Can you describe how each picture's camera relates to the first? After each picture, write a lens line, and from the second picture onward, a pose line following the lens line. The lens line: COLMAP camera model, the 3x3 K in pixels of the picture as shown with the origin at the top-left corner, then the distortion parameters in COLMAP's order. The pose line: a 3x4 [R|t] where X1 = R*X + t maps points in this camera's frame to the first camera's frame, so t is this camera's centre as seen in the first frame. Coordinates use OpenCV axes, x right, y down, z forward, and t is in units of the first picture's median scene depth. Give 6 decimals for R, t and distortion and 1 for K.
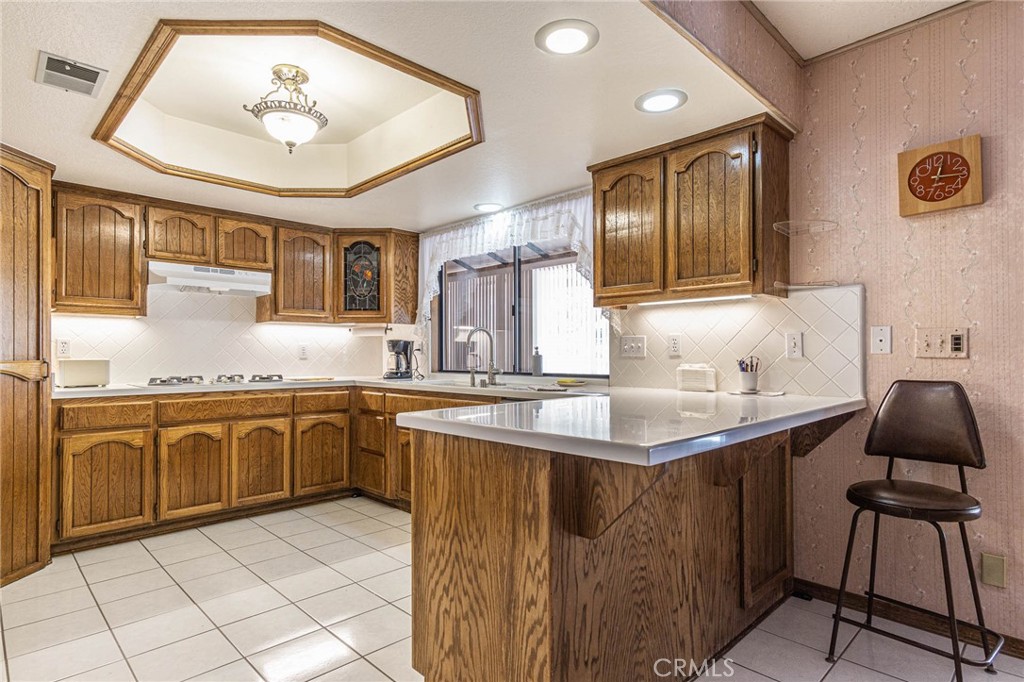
lens RADIAL K [[509.7, 0, 514.0], [0, 509.7, 350.6], [0, 0, 1]] dist [0.004591, 0.000919]
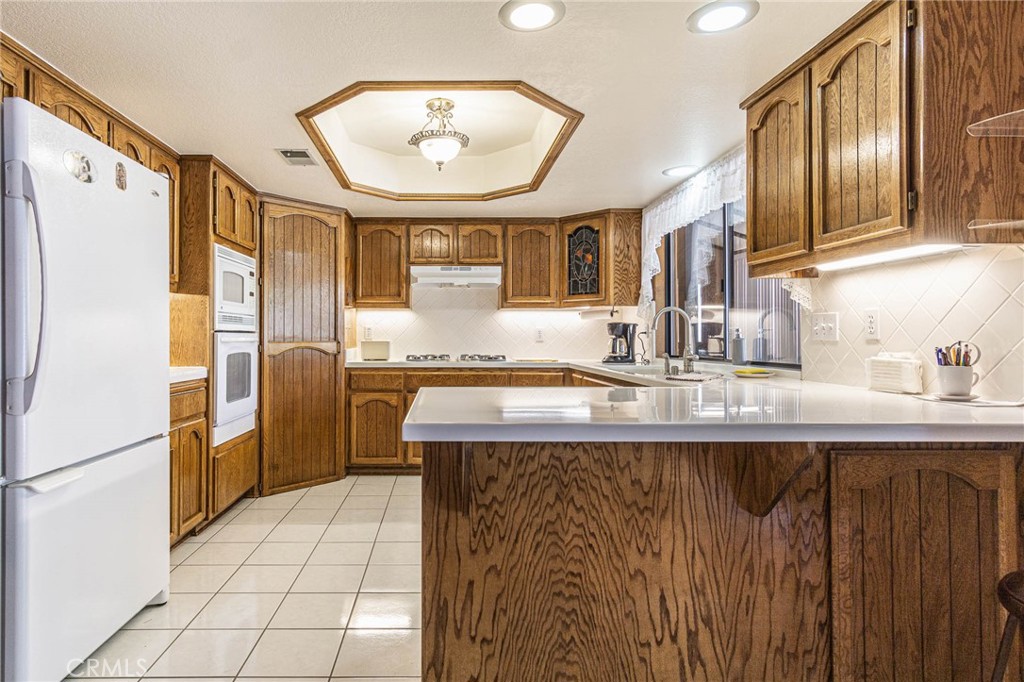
lens RADIAL K [[557.0, 0, 506.8], [0, 557.0, 332.5], [0, 0, 1]] dist [0.005482, 0.001163]
pose [[0.745828, -0.004379, -0.666124, 0.464018], [0.002910, 0.999990, -0.003316, 0.000840], [0.666132, 0.000535, 0.745833, 0.103080]]
